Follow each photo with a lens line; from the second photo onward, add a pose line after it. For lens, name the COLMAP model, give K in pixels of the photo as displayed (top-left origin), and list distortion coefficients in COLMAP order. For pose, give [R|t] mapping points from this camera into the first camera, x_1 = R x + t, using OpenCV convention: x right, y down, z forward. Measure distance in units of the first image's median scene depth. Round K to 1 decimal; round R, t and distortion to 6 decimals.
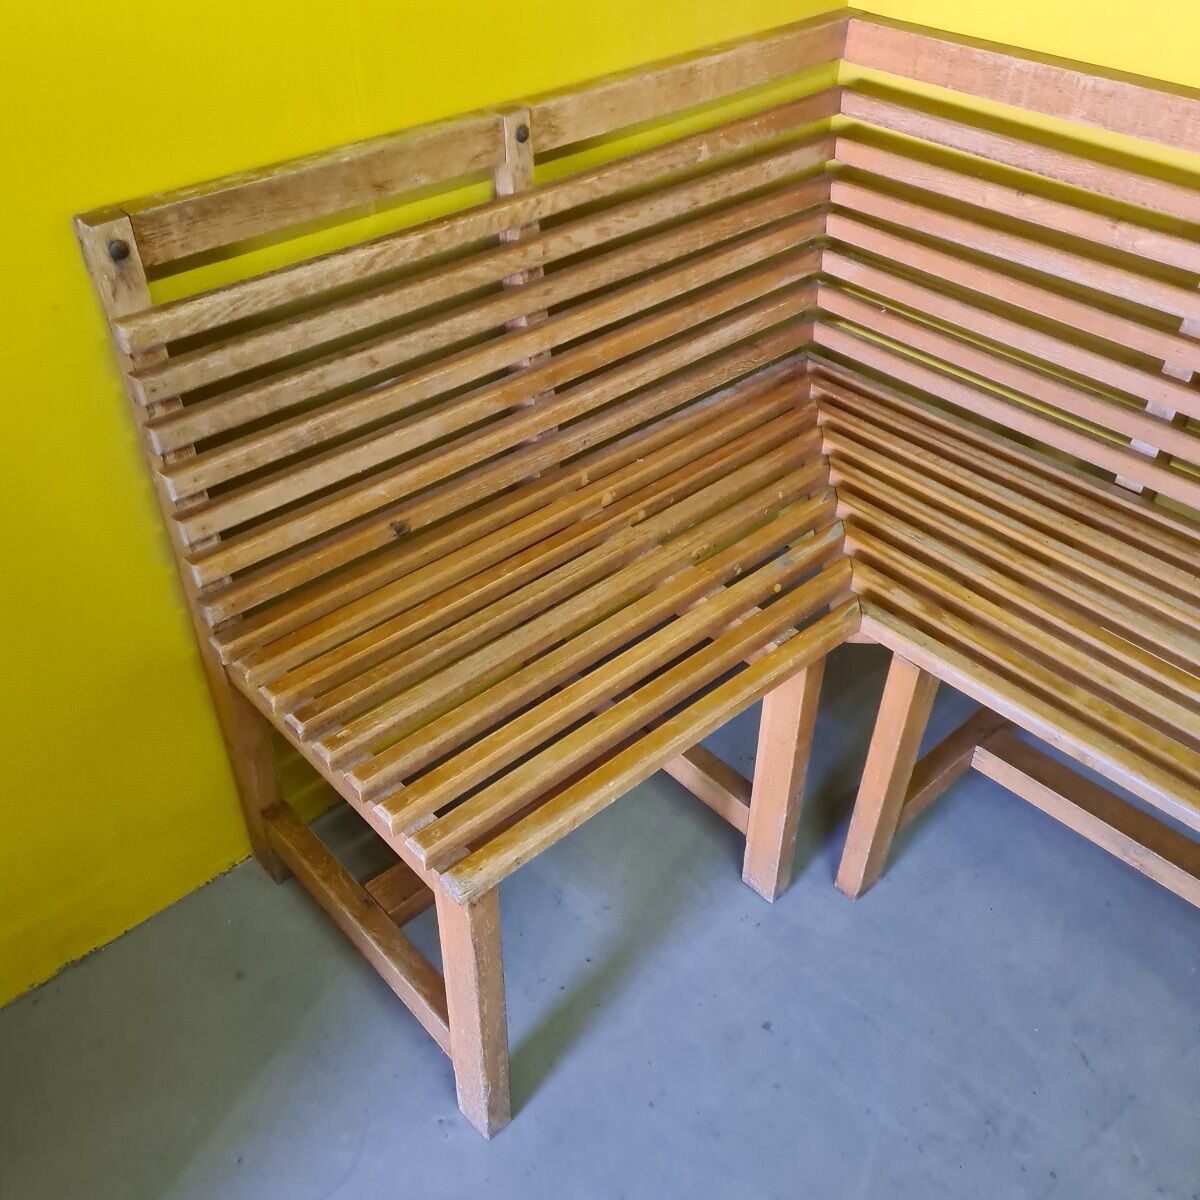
lens RADIAL K [[1173.8, 0, 584.0], [0, 1173.8, 607.7], [0, 0, 1]] dist [0.046910, -0.019680]
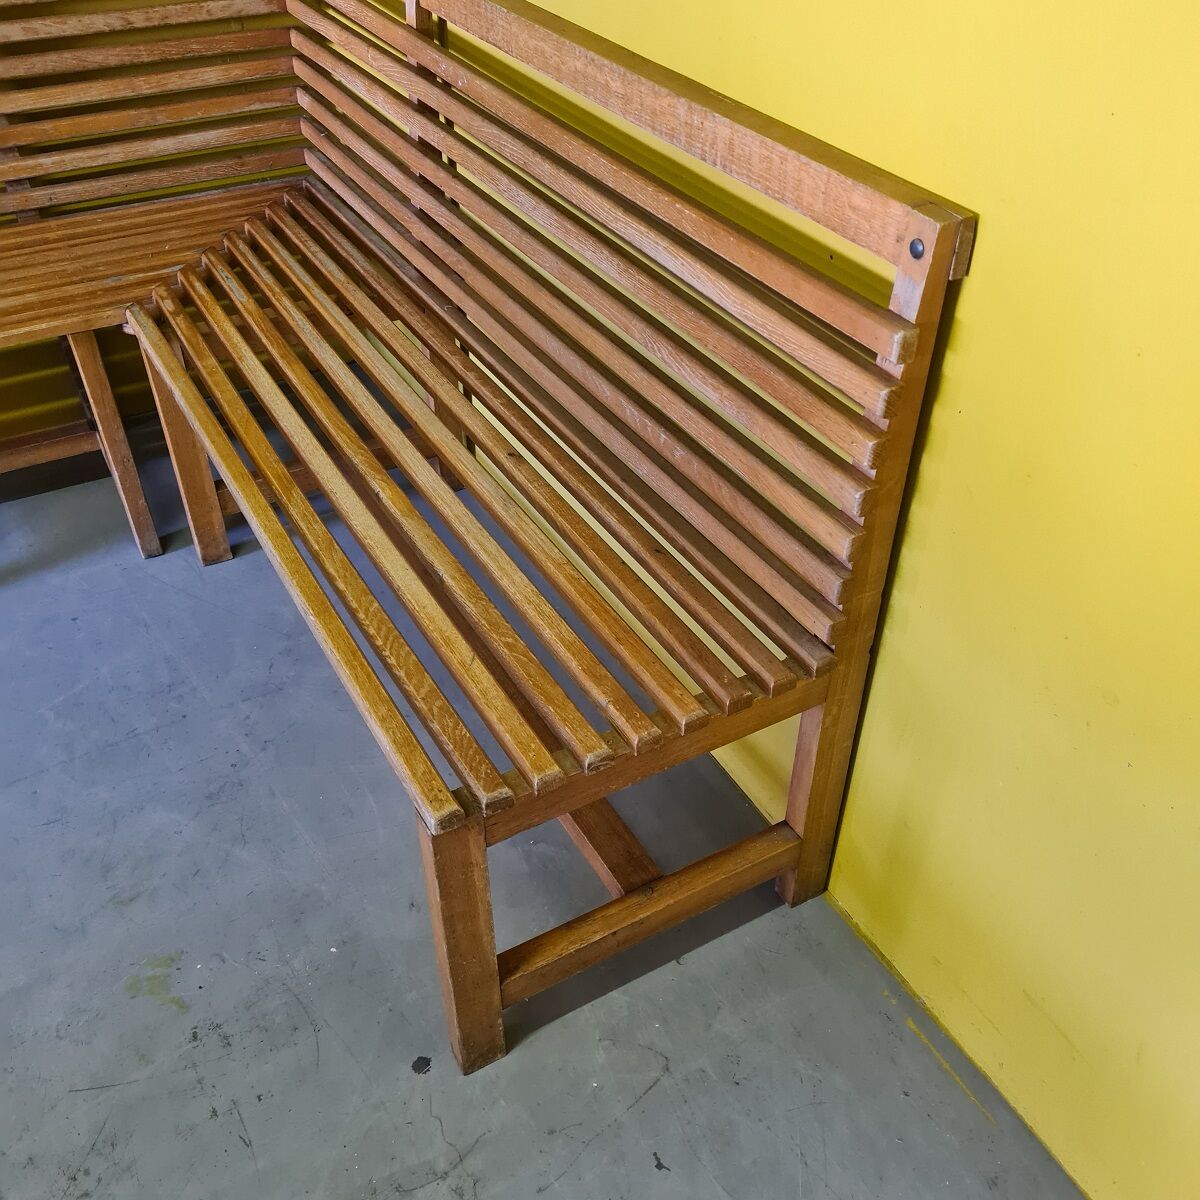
lens RADIAL K [[1185.3, 0, 599.6], [0, 1185.3, 624.9], [0, 0, 1]] dist [0.057084, -0.029790]
pose [[0.973217, 0.140702, -0.181803, 1.048488], [-0.141542, 0.989897, 0.008413, 0.273848], [0.181150, 0.017545, 0.983299, -0.273844]]
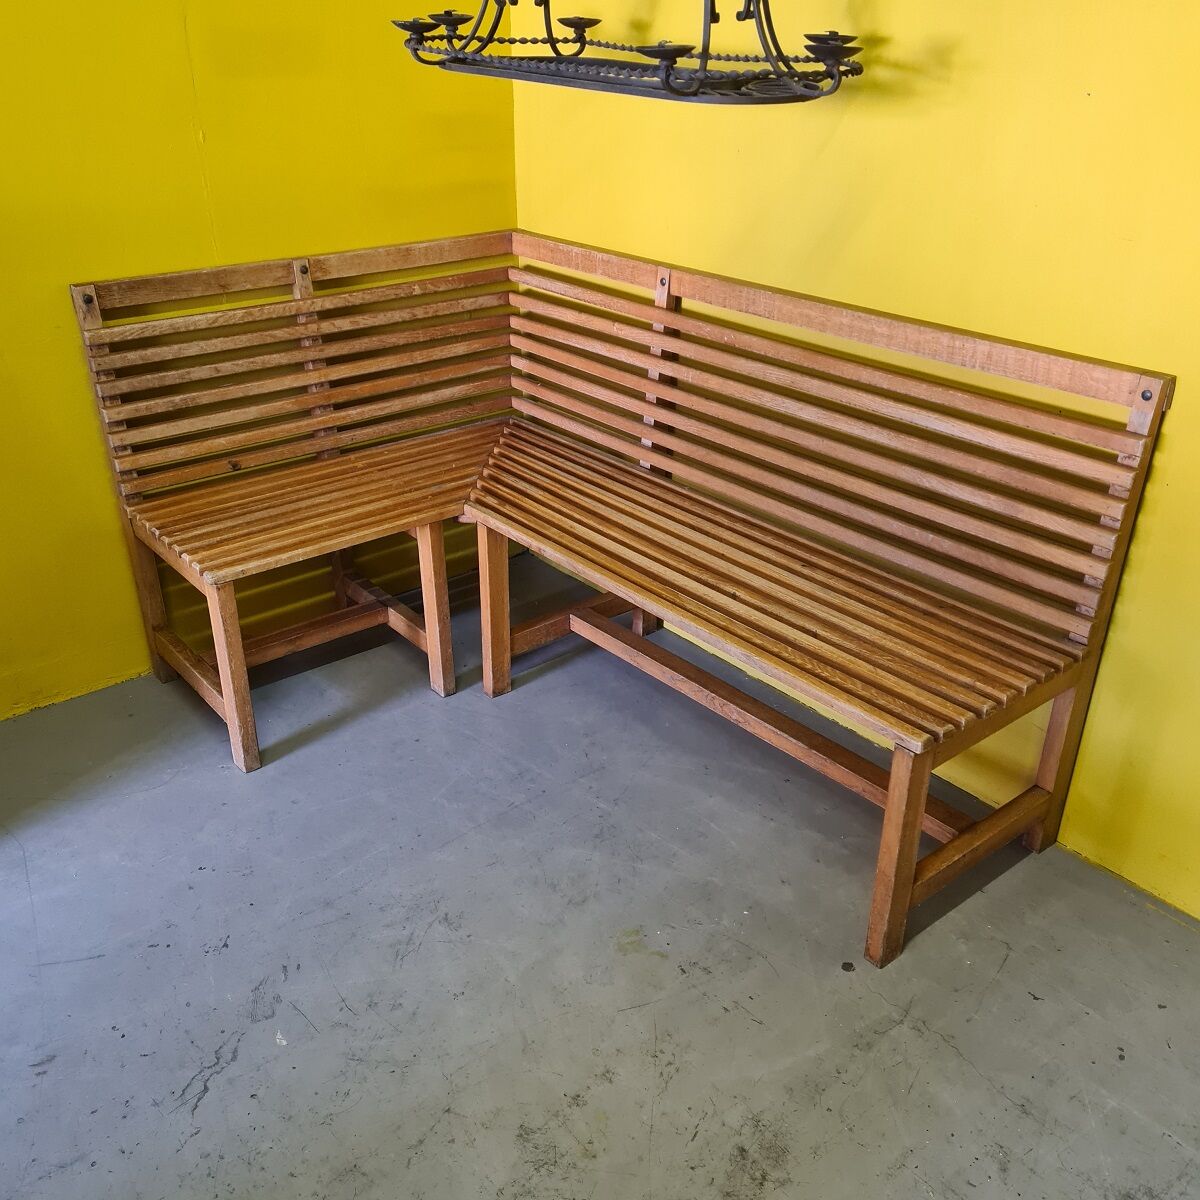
lens RADIAL K [[1182.0, 0, 610.3], [0, 1182.0, 630.3], [0, 0, 1]] dist [0.078007, -0.071250]
pose [[0.998819, 0.021191, -0.043717, 0.542354], [-0.029770, 0.978089, -0.206047, 0.575674], [0.038392, 0.207105, 0.977565, -0.806024]]
